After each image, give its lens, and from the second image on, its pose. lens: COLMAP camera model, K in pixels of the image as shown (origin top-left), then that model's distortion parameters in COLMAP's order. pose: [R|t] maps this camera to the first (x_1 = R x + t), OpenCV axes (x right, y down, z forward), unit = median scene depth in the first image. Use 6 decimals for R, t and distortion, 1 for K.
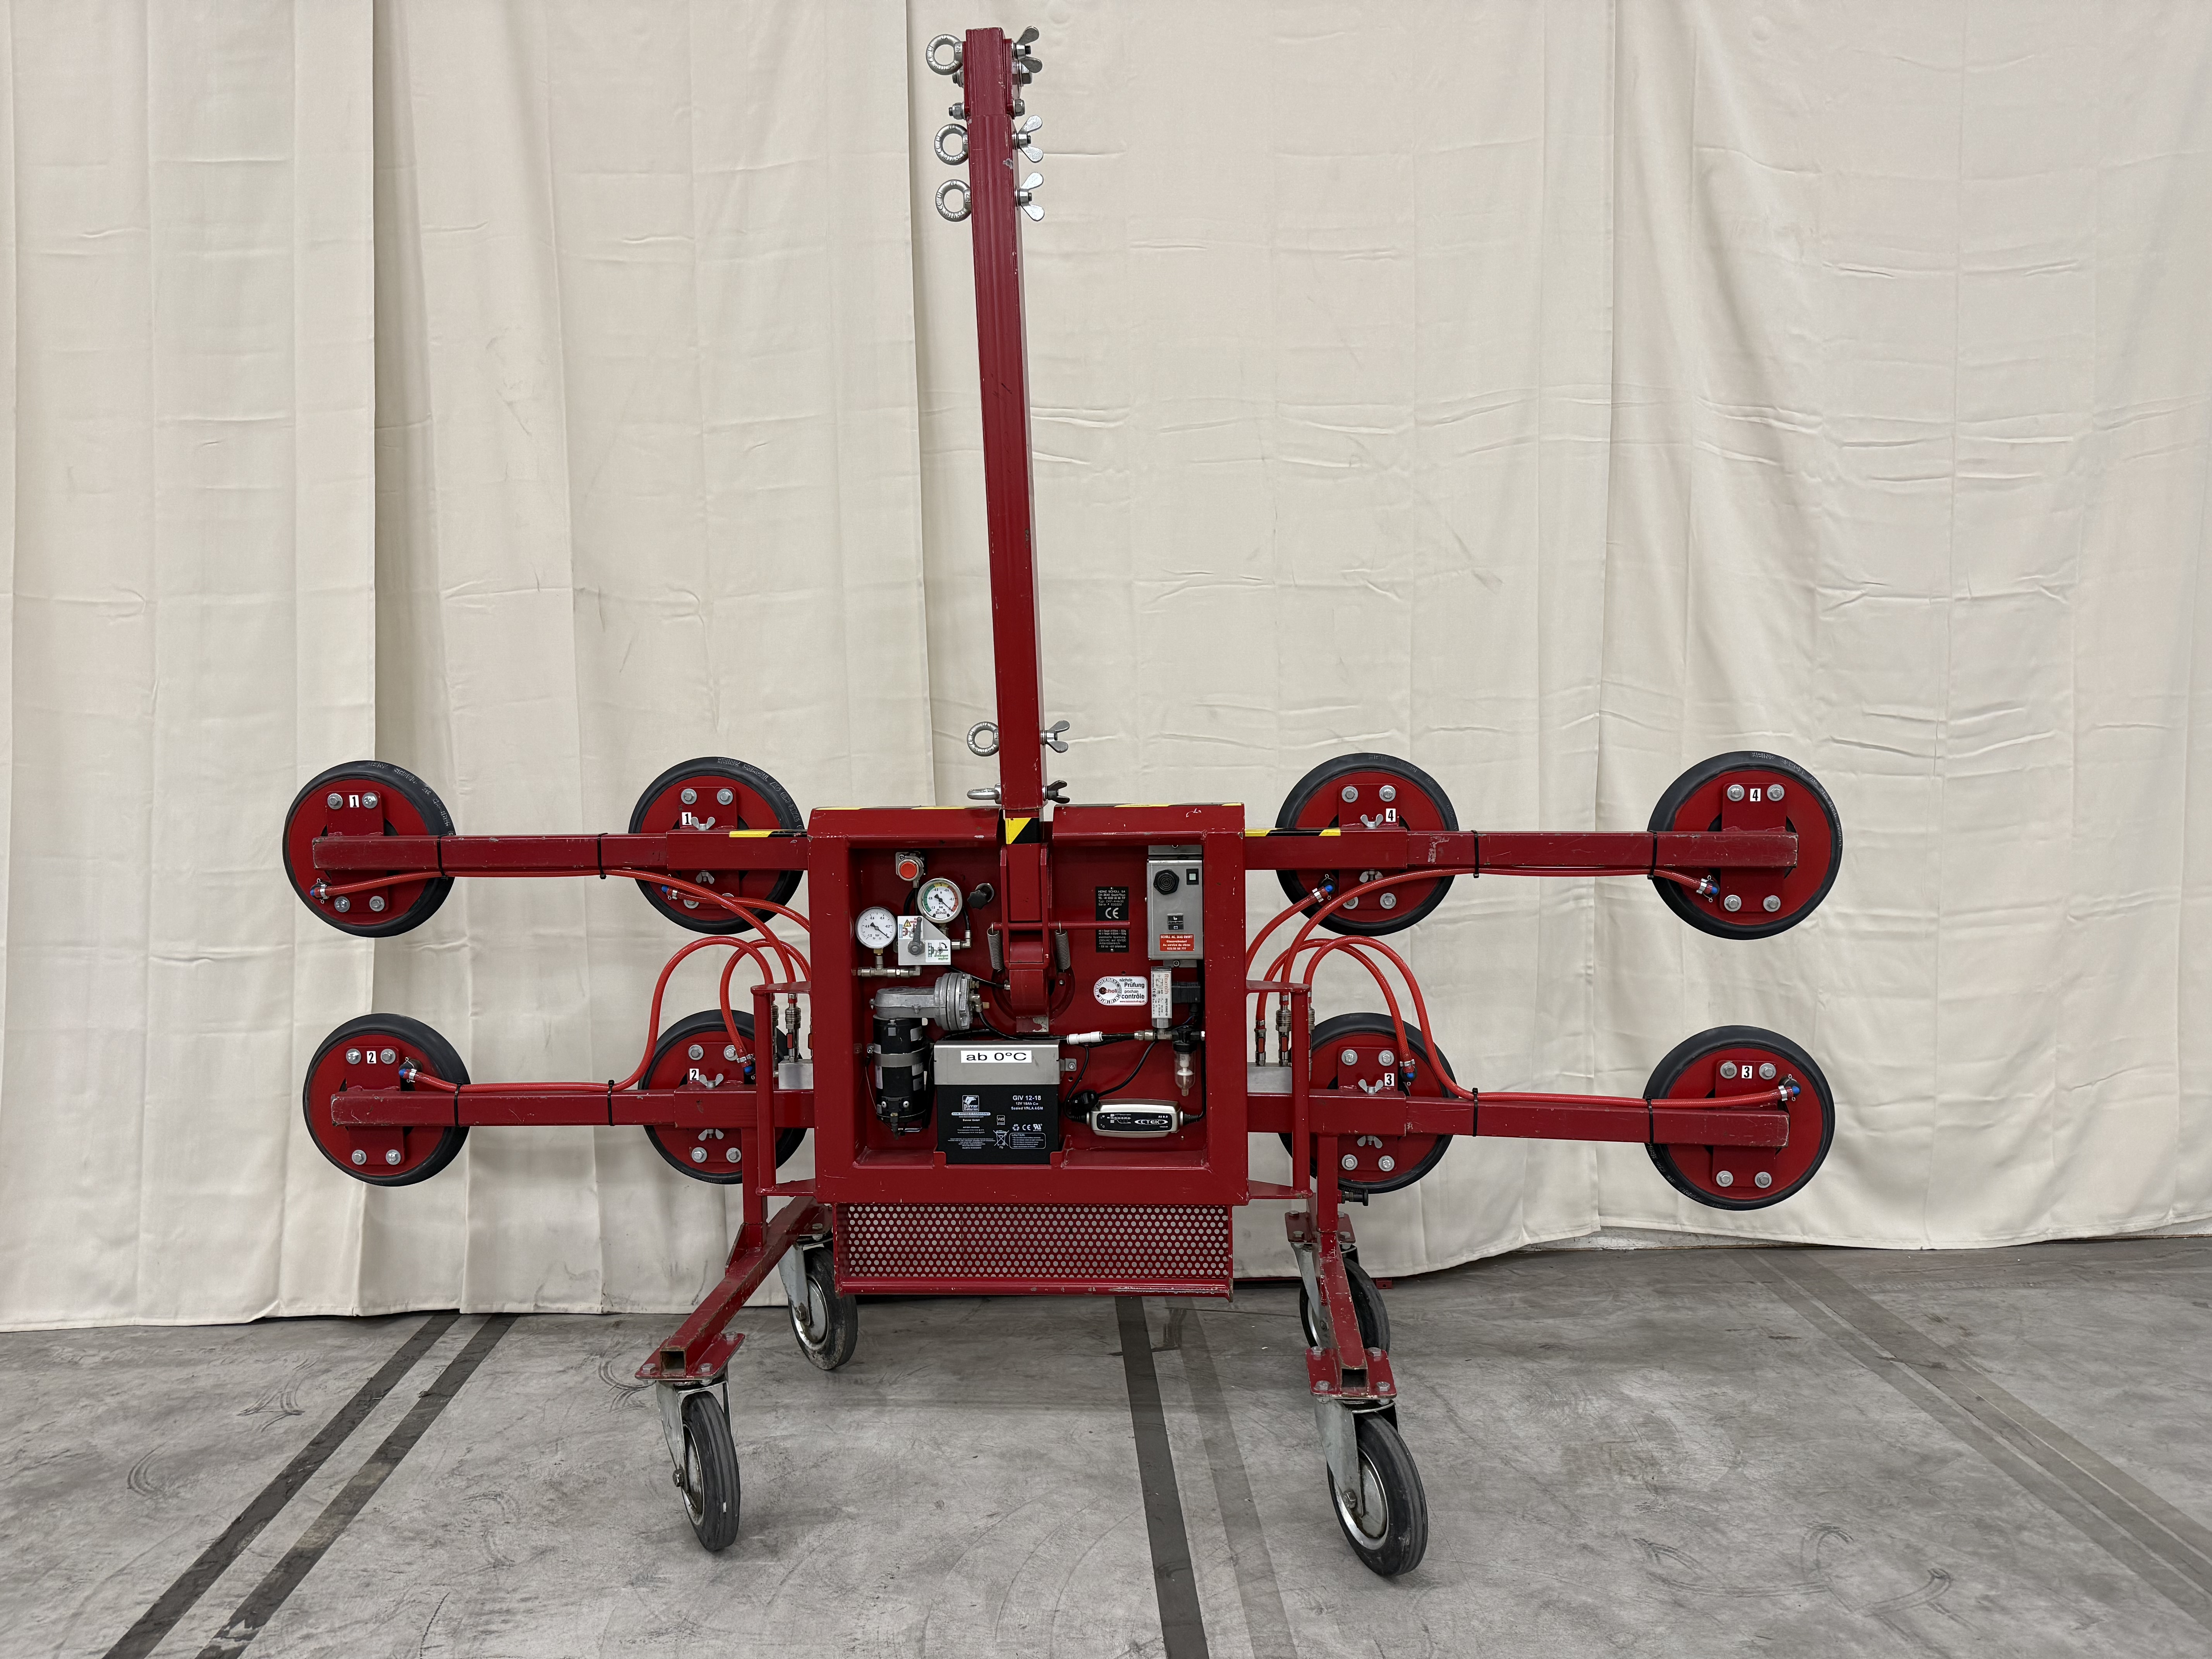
lens RADIAL K [[1567.9, 0, 1103.2], [0, 1567.9, 831.9], [0, 0, 1]] dist [0.009221, -0.018026]
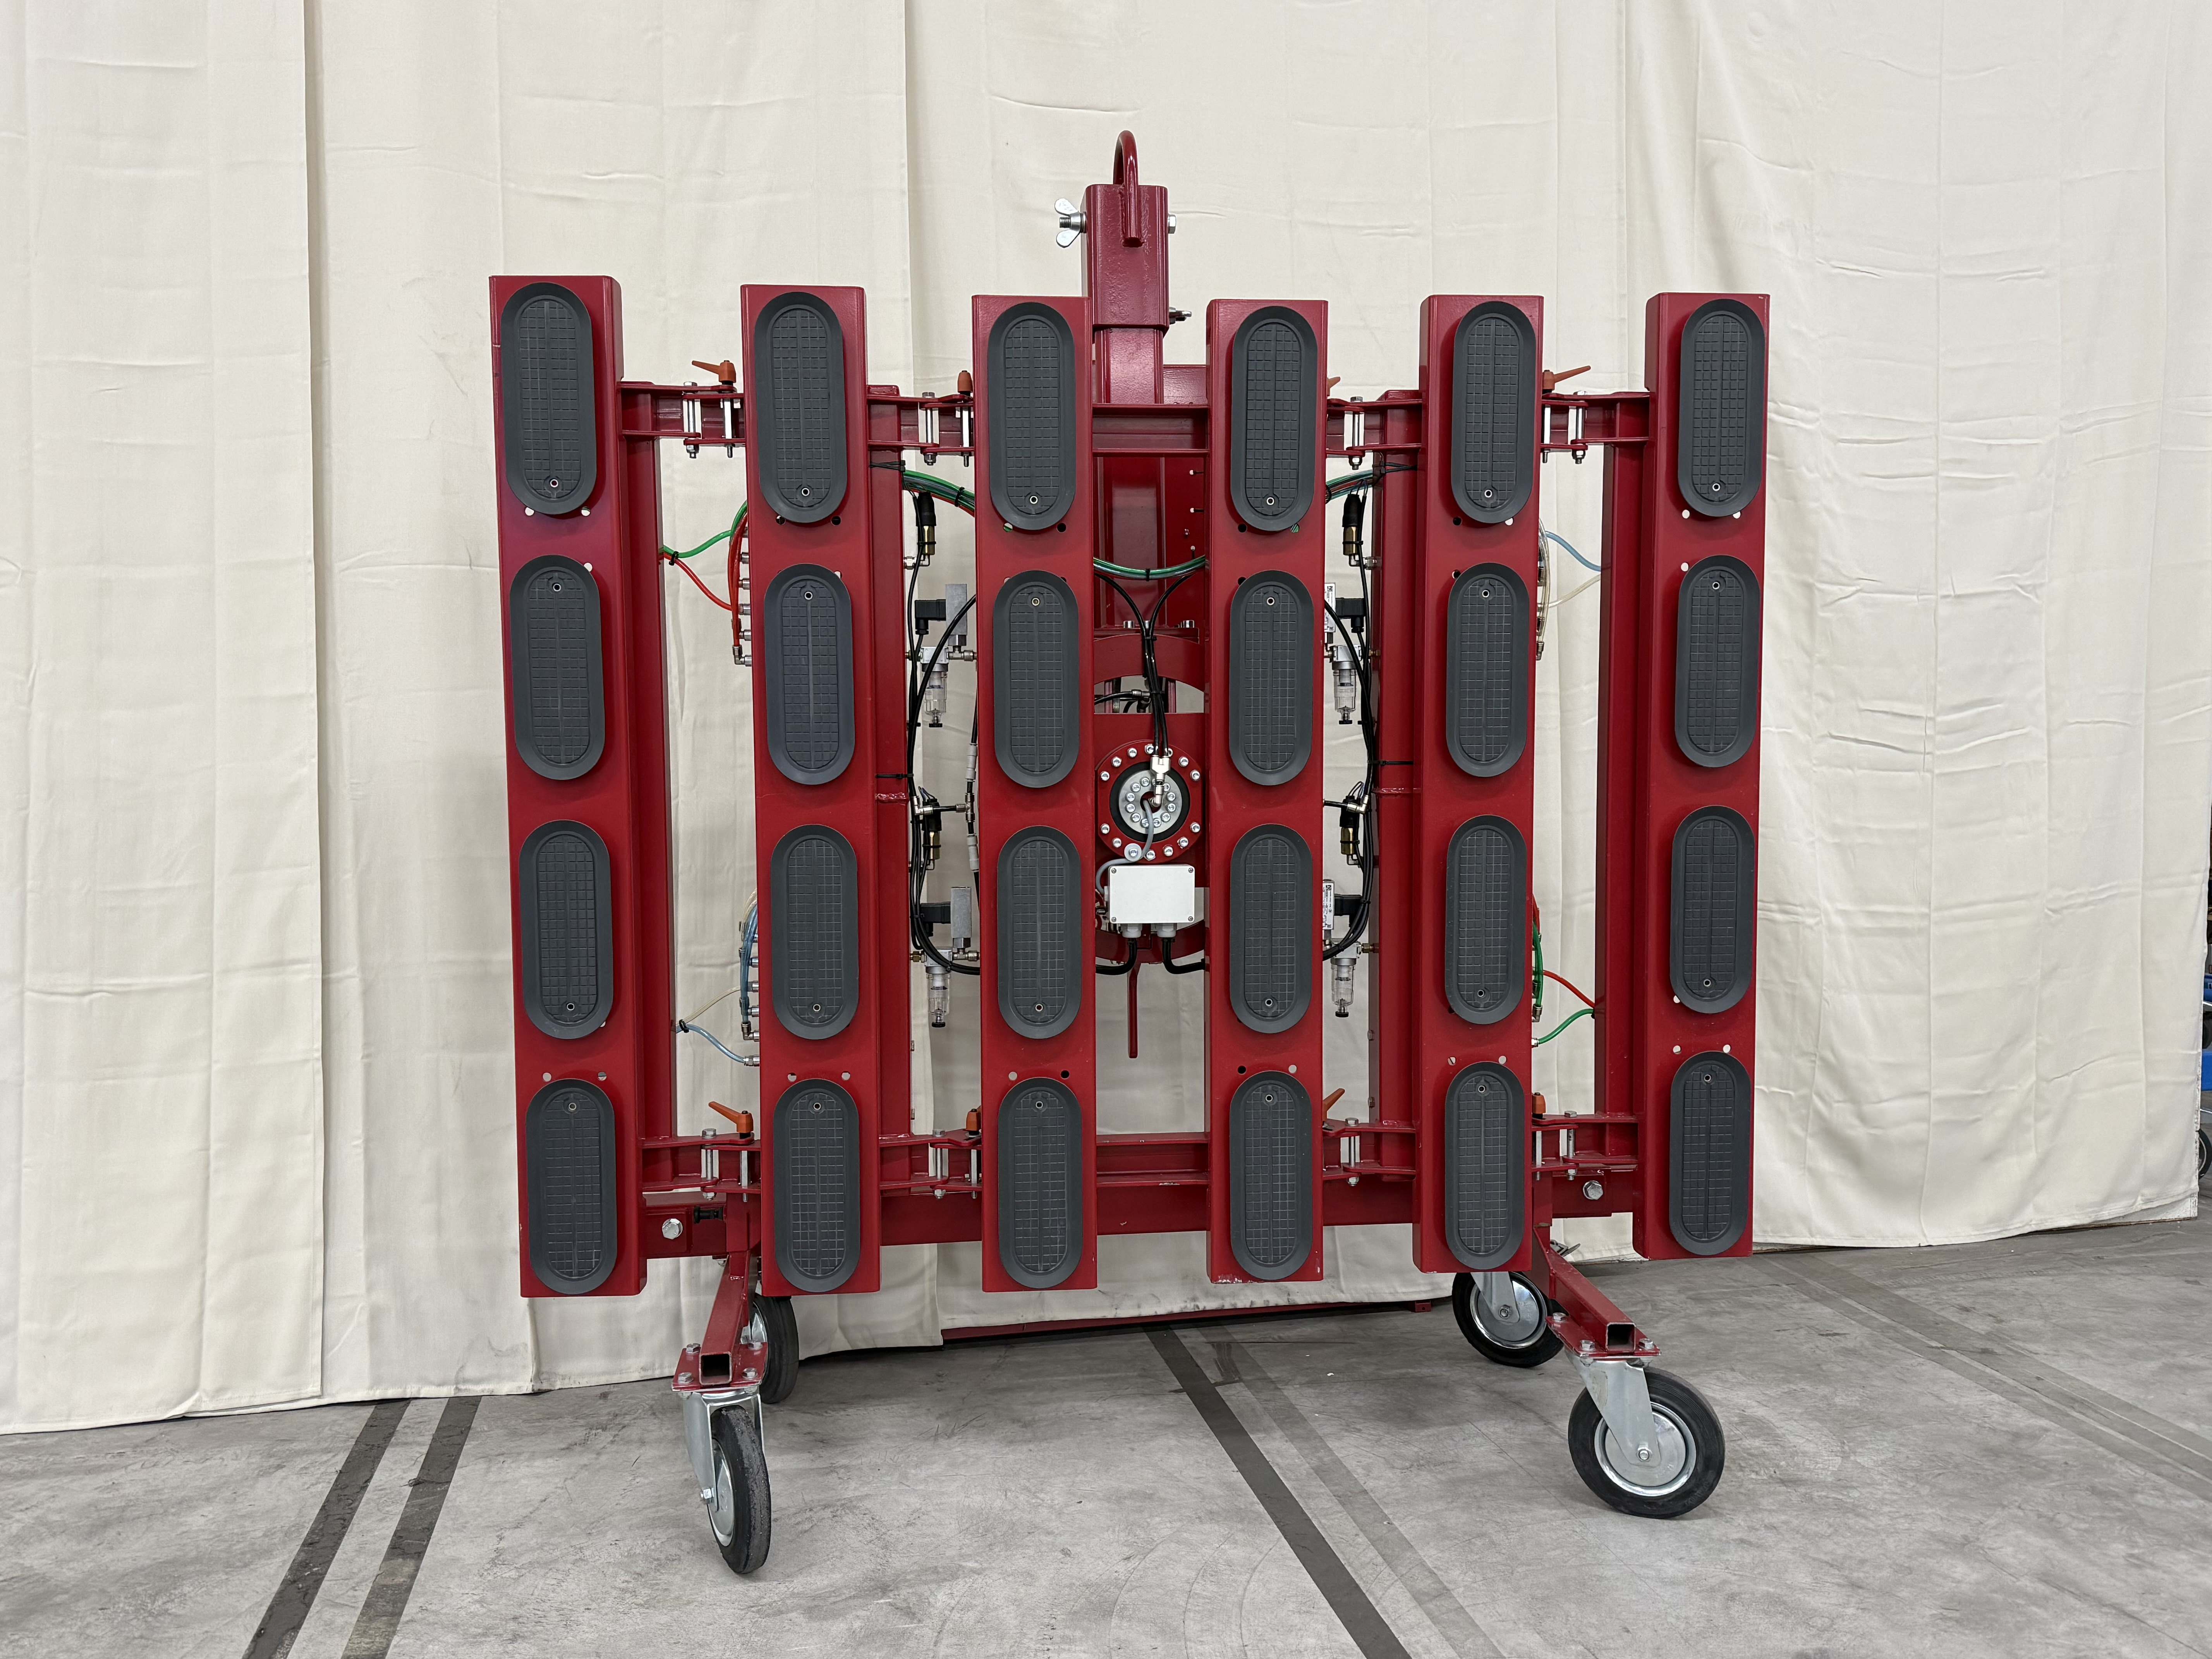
lens RADIAL K [[1719.6, 0, 1098.4], [0, 1719.6, 840.3], [0, 0, 1]] dist [0.003772, -0.011849]
pose [[0.987263, -0.010737, 0.158736, -0.183277], [0.014097, 0.999699, -0.020056, 0.025004], [-0.158473, 0.022039, 0.987117, -0.003134]]
